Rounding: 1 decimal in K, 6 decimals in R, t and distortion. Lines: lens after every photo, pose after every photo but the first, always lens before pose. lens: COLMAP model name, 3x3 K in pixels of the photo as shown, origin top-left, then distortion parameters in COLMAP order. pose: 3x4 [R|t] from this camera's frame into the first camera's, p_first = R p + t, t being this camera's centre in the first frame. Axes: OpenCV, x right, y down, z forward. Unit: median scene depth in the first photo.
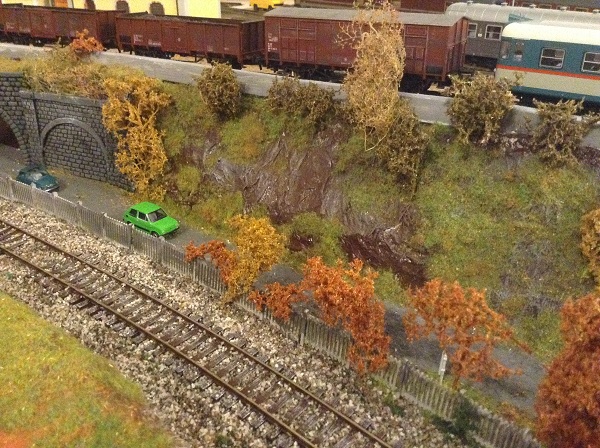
lens RADIAL K [[562.0, 0, 300.0], [0, 562.0, 224.0], [0, 0, 1]] dist [0.094951, -0.259059]
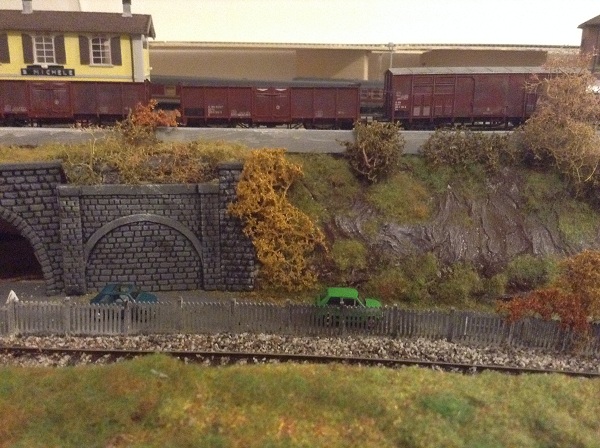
lens RADIAL K [[562.0, 0, 300.0], [0, 562.0, 224.0], [0, 0, 1]] dist [0.094951, -0.259059]
pose [[0.840417, -0.137975, 0.524082, -0.756688], [0.236265, 0.963591, -0.125188, -0.037571], [-0.487728, 0.229032, 0.842417, 0.326838]]
